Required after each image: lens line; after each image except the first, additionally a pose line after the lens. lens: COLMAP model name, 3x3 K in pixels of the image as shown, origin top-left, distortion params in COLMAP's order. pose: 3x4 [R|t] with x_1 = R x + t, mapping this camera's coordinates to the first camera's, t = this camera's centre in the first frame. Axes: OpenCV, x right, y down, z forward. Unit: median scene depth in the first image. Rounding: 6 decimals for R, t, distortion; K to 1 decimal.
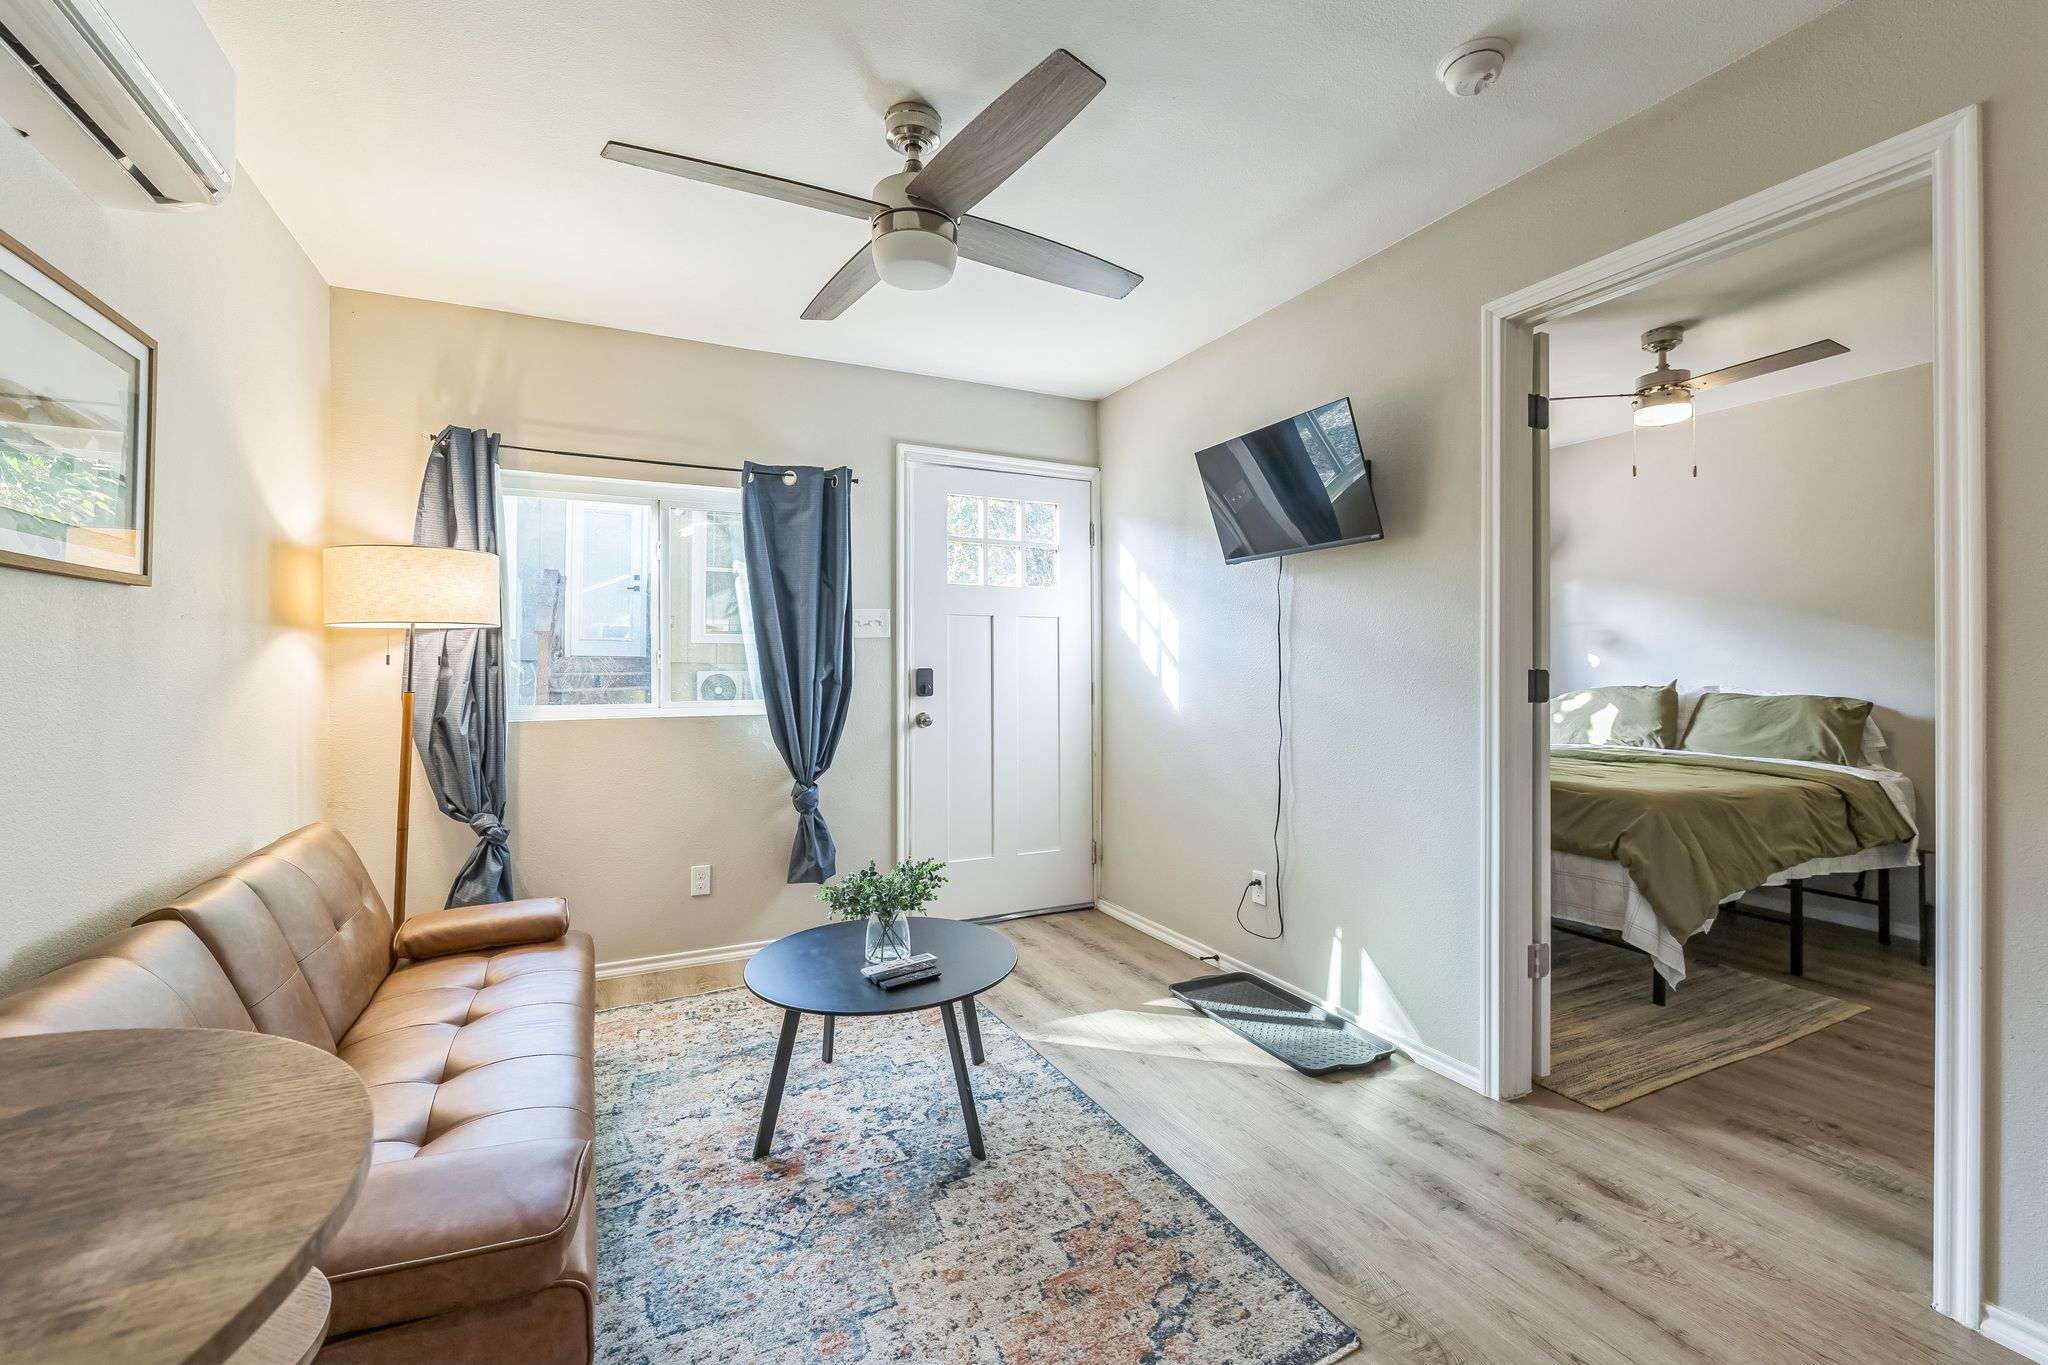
lens RADIAL K [[858.8, 0, 1023.7], [0, 858.8, 655.4], [0, 0, 1]] dist [-0.000689, -0.000135]
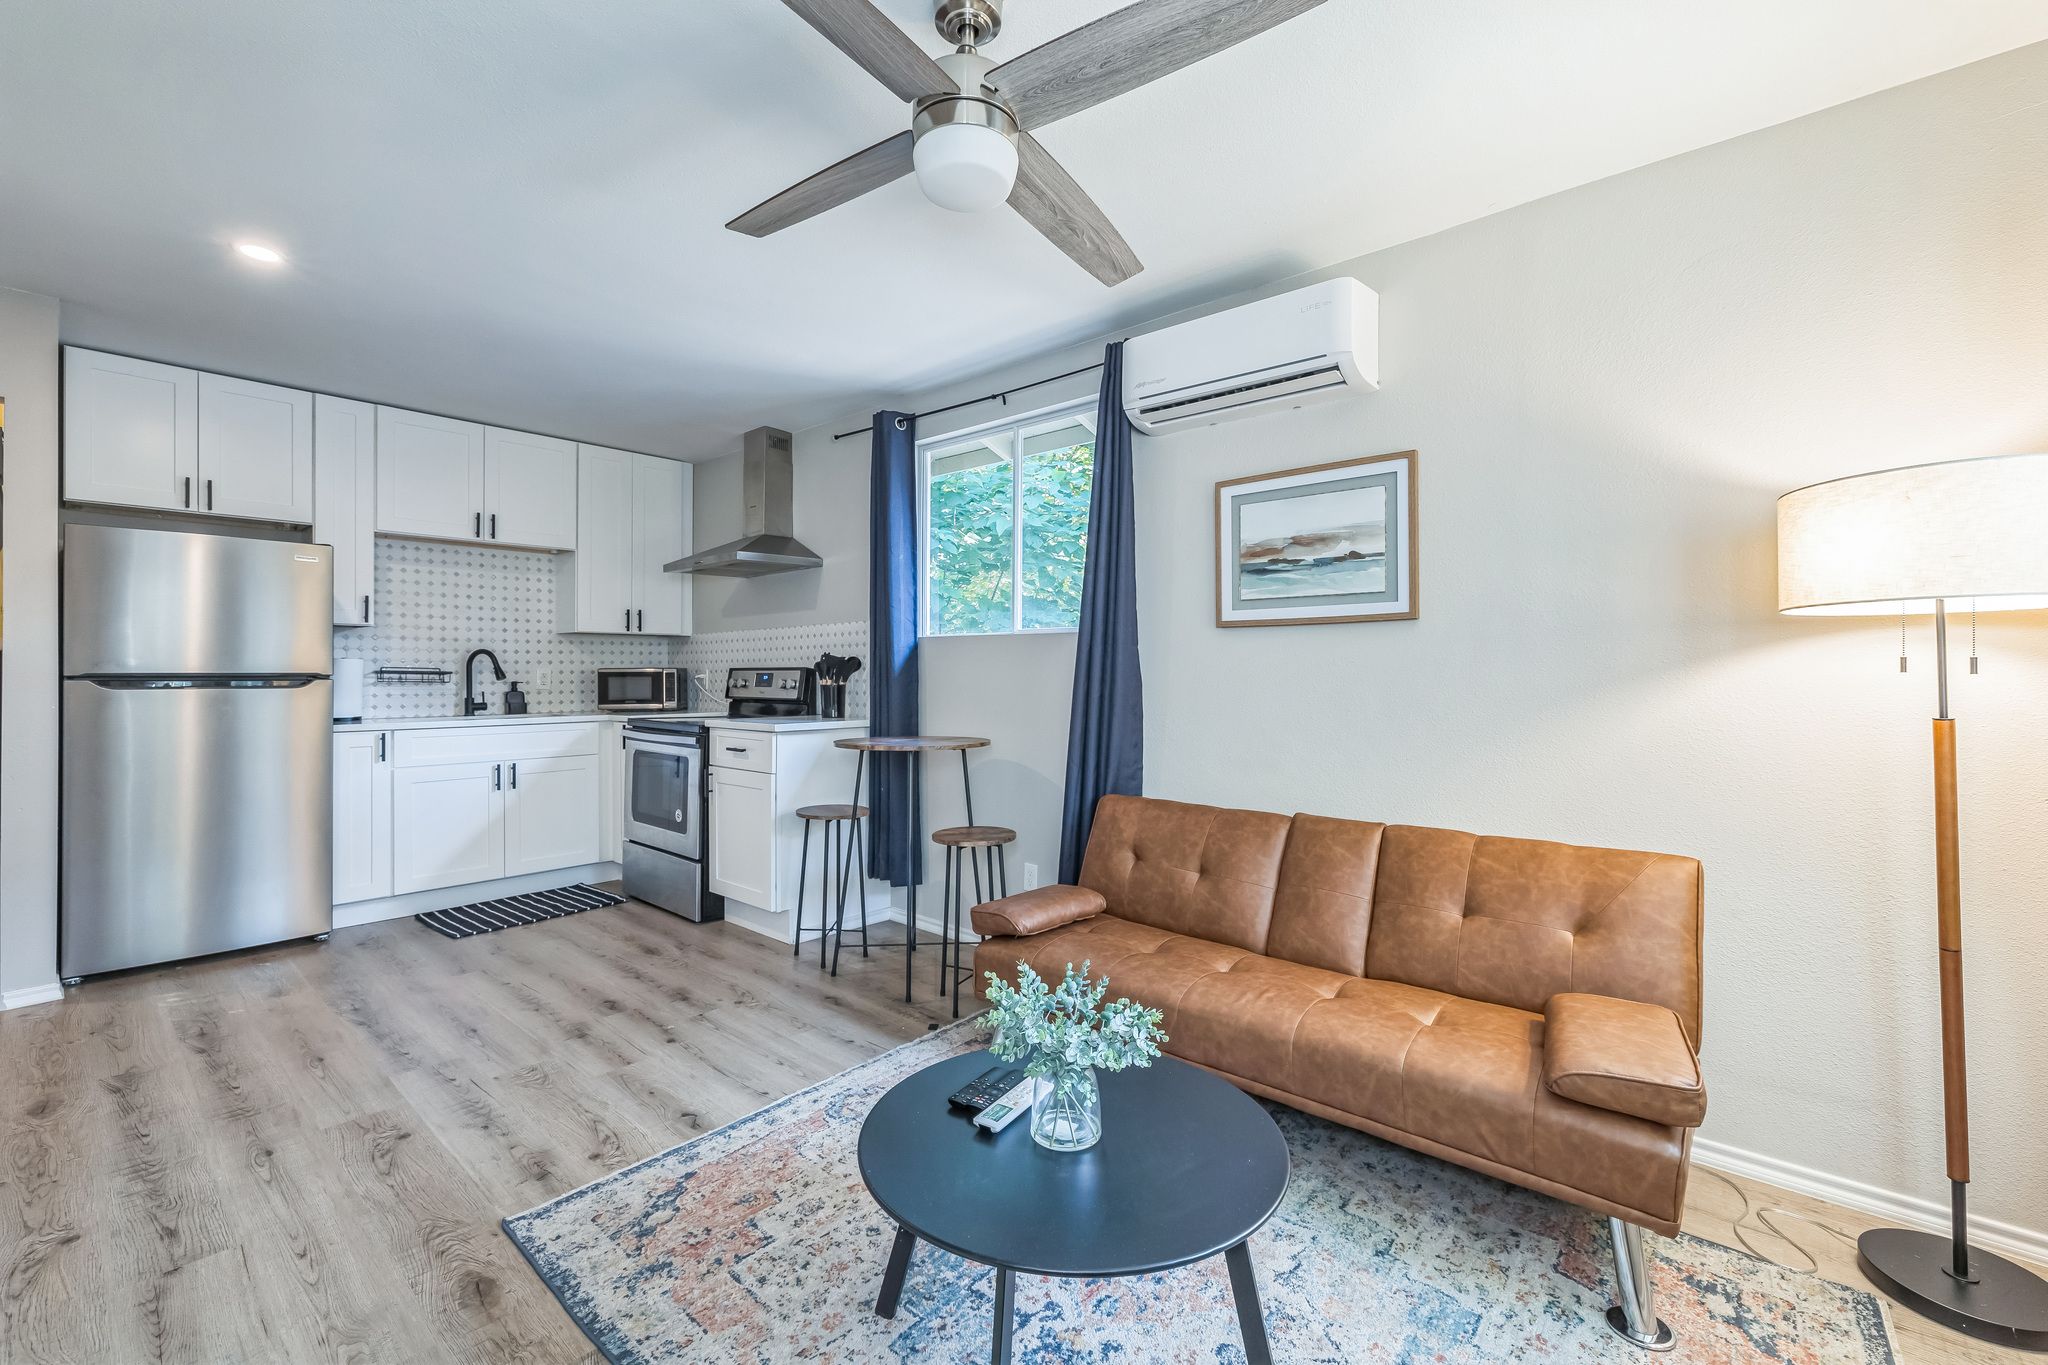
lens RADIAL K [[858.8, 0, 1026.9], [0, 858.8, 671.2], [0, 0, 1]] dist [-0.000689, -0.000135]
pose [[-0.921390, -0.002775, -0.388629, 0.088862], [0.002230, 0.999920, -0.012428, 0.014404], [0.388632, -0.012318, -0.921311, 1.191339]]
